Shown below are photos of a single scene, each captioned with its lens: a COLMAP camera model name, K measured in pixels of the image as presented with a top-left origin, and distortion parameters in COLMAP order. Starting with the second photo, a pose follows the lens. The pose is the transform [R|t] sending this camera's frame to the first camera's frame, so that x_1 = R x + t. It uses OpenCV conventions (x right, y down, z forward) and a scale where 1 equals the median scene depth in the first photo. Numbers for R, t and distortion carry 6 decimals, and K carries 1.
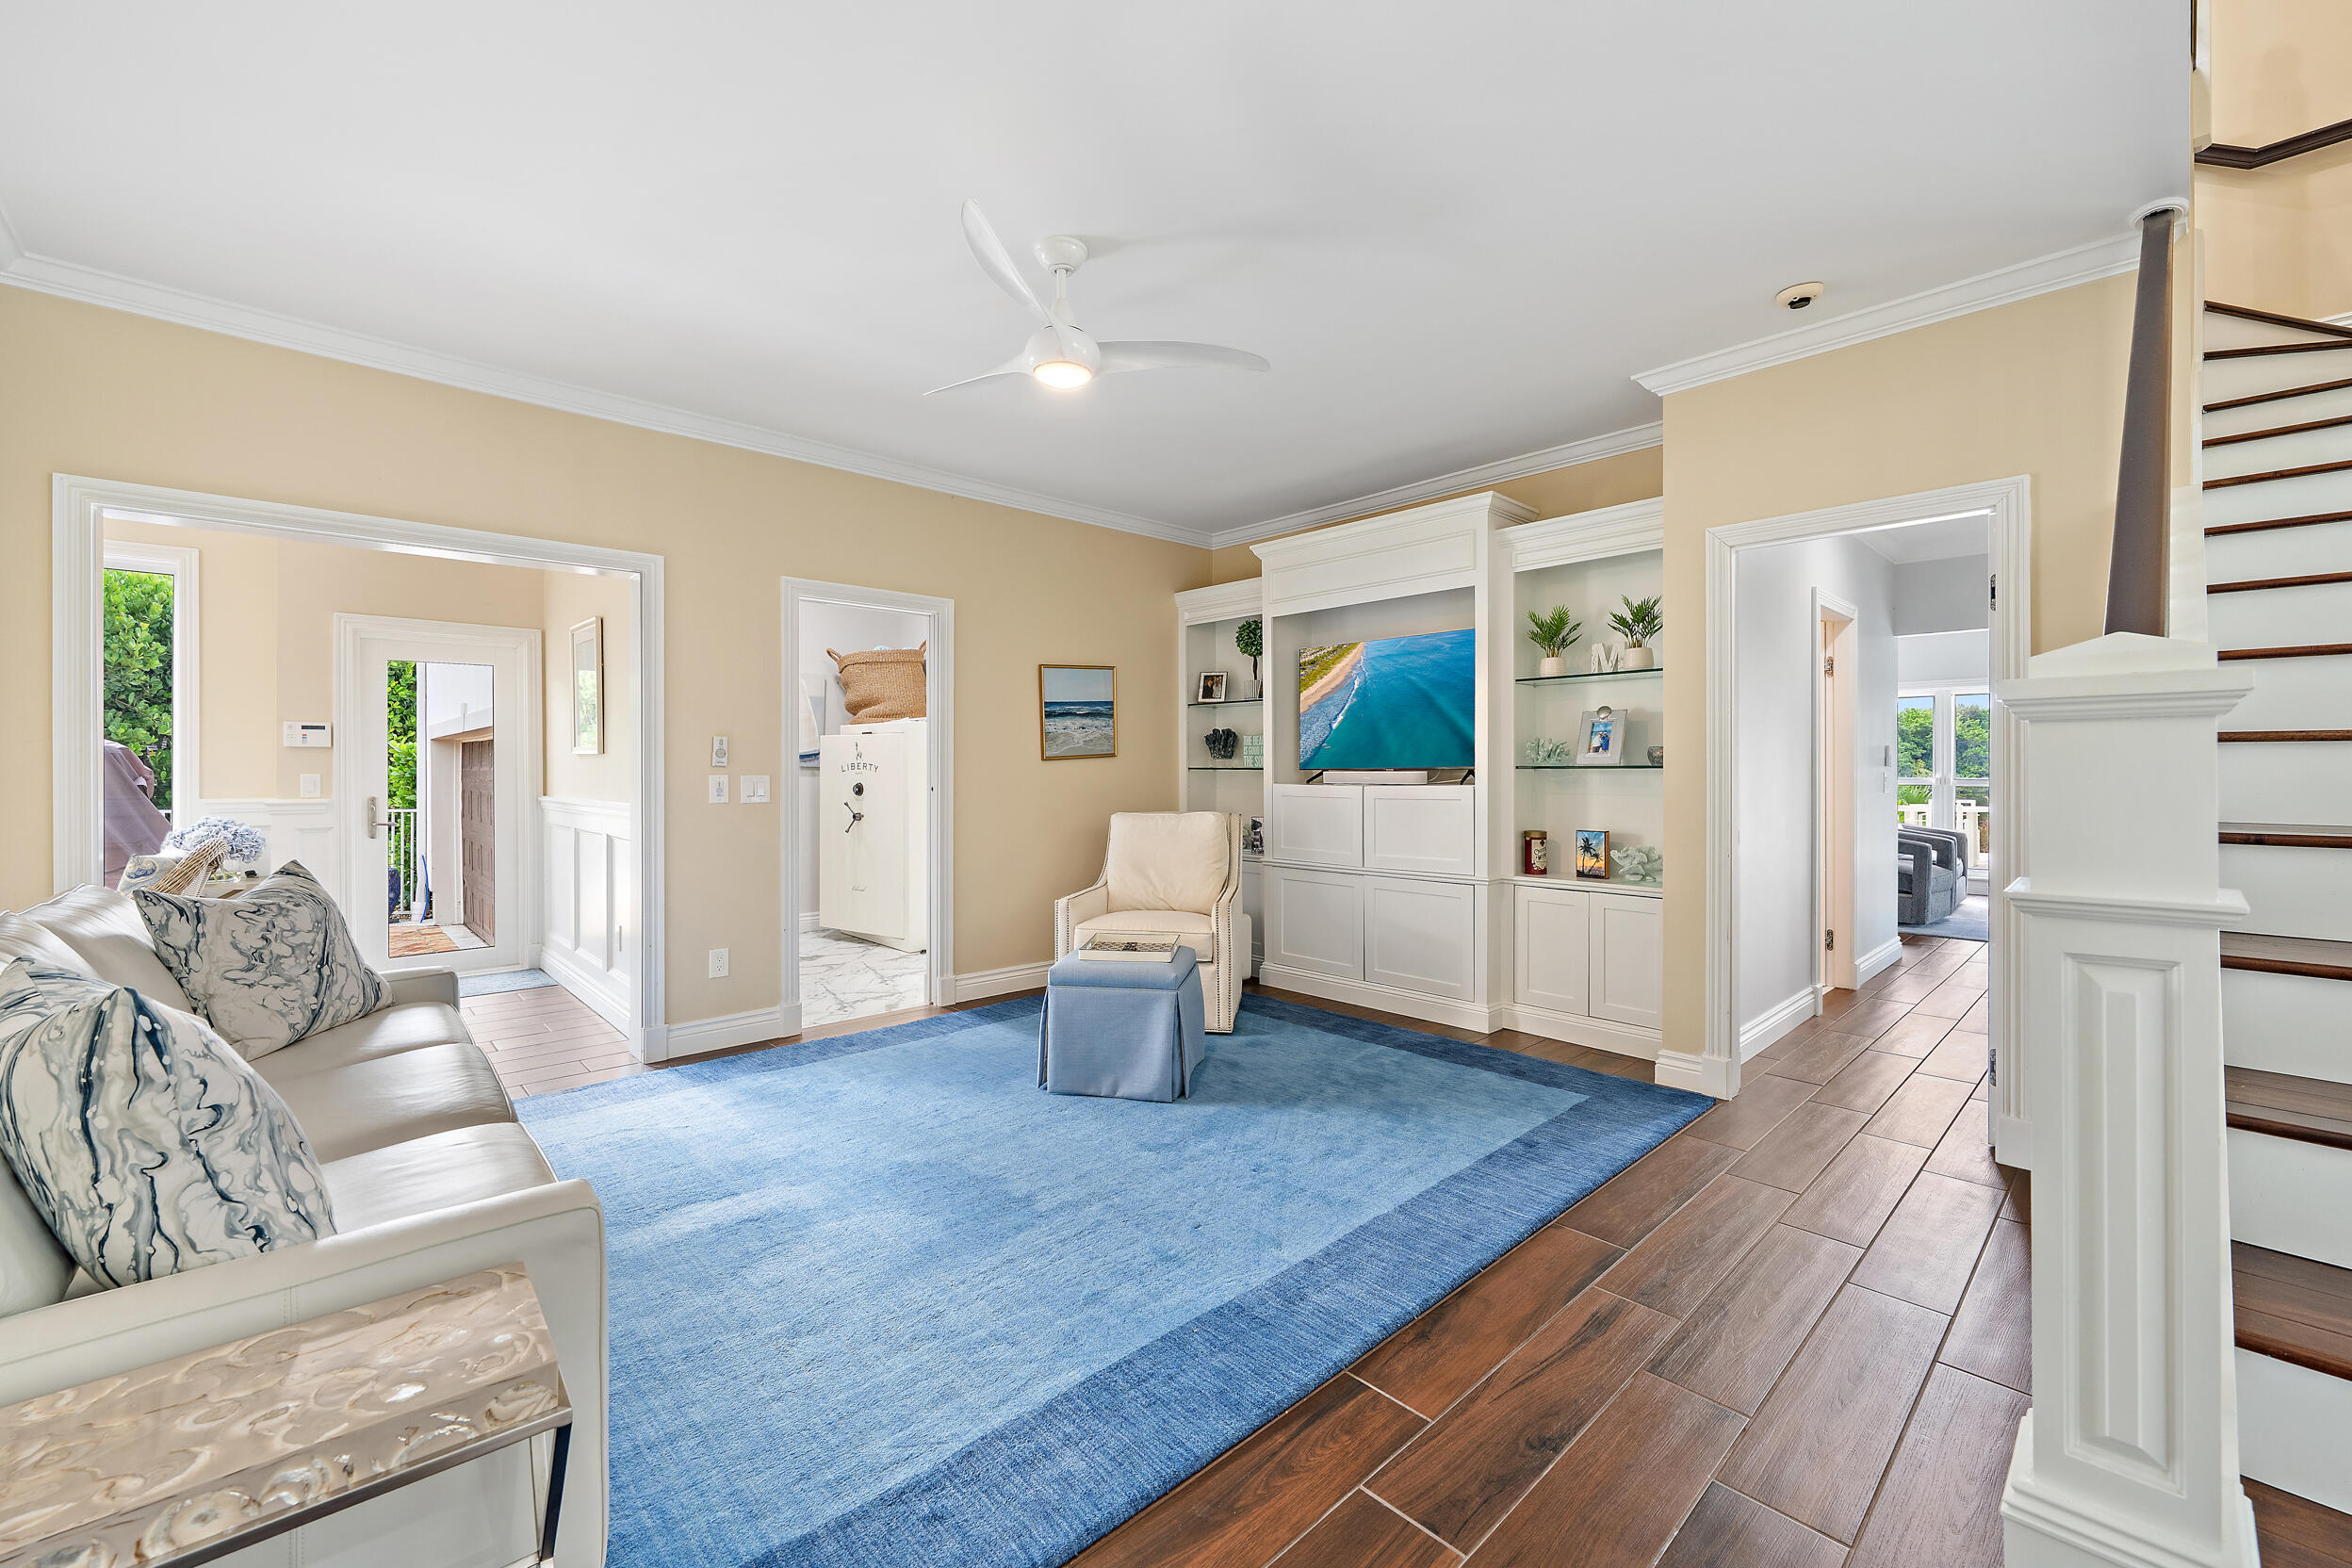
lens RADIAL K [[934.2, 0, 1180.9], [0, 934.2, 776.1], [0, 0, 1]] dist [-0.000344, -0.000104]
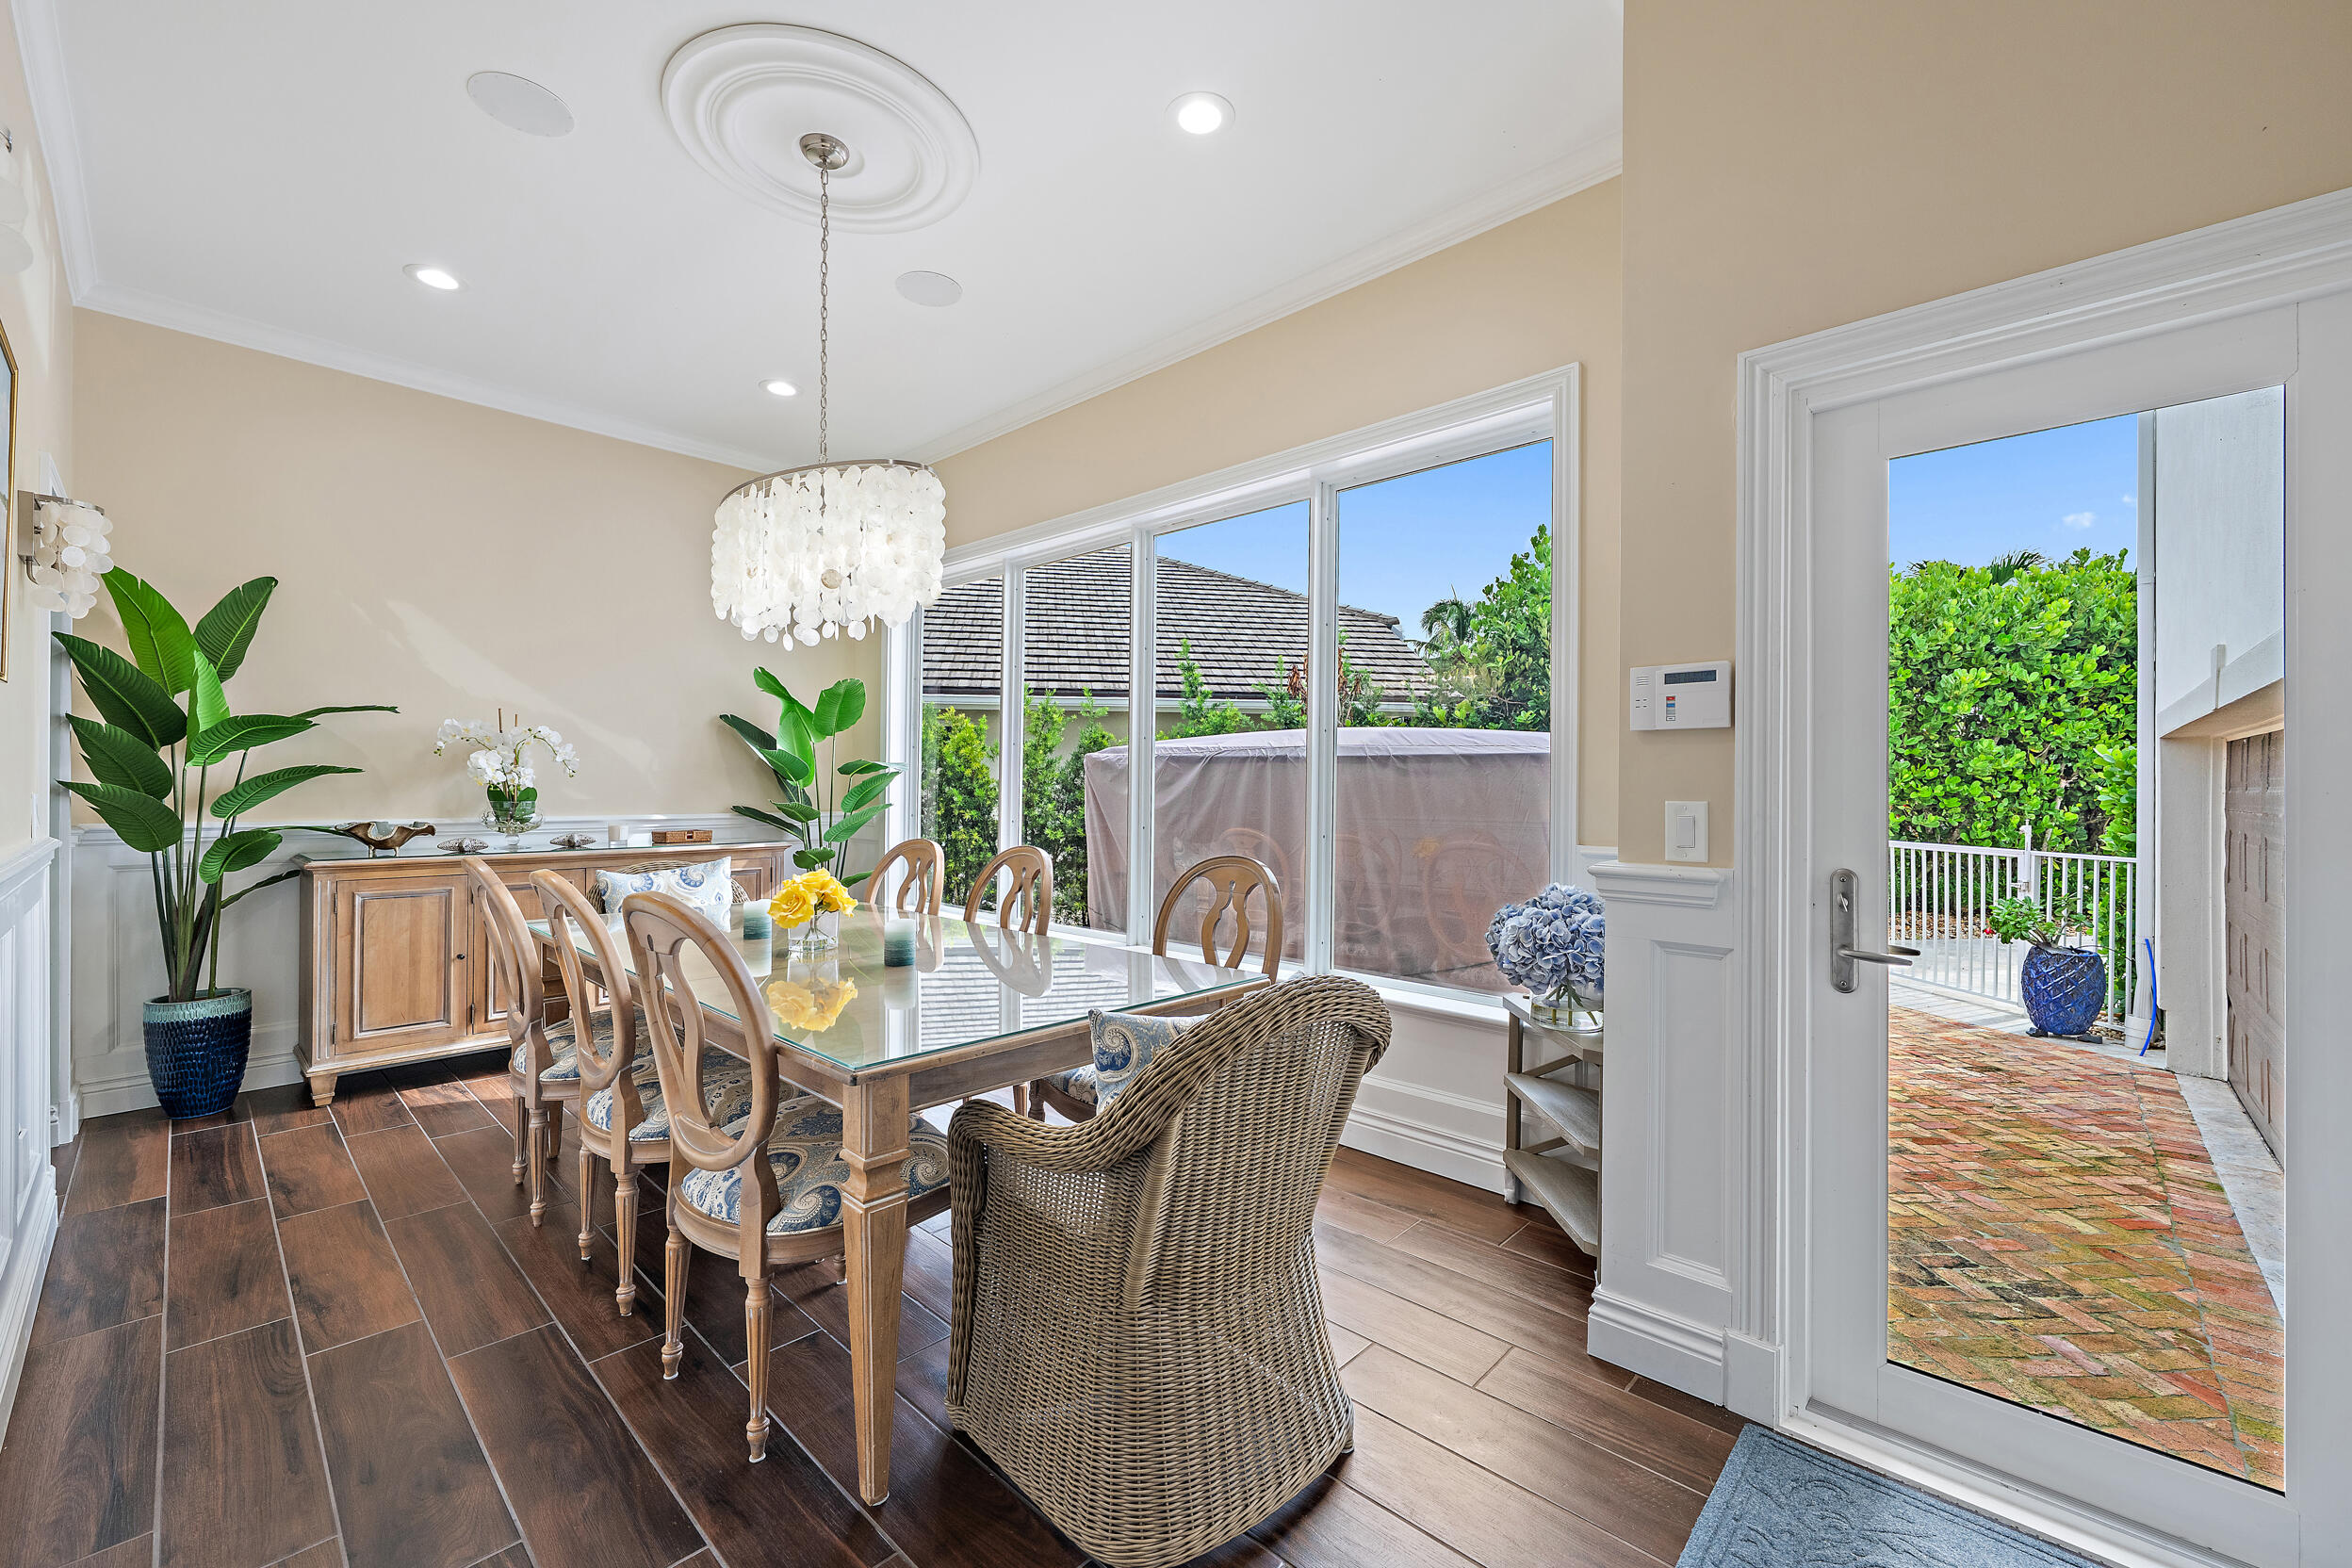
lens RADIAL K [[934.2, 0, 1180.9], [0, 934.2, 776.1], [0, 0, 1]] dist [-0.000344, -0.000104]
pose [[0.060106, -0.007476, -0.998164, -0.280327], [-0.013685, 0.999872, -0.008313, -0.003086], [0.998098, 0.014159, 0.059996, 0.382298]]
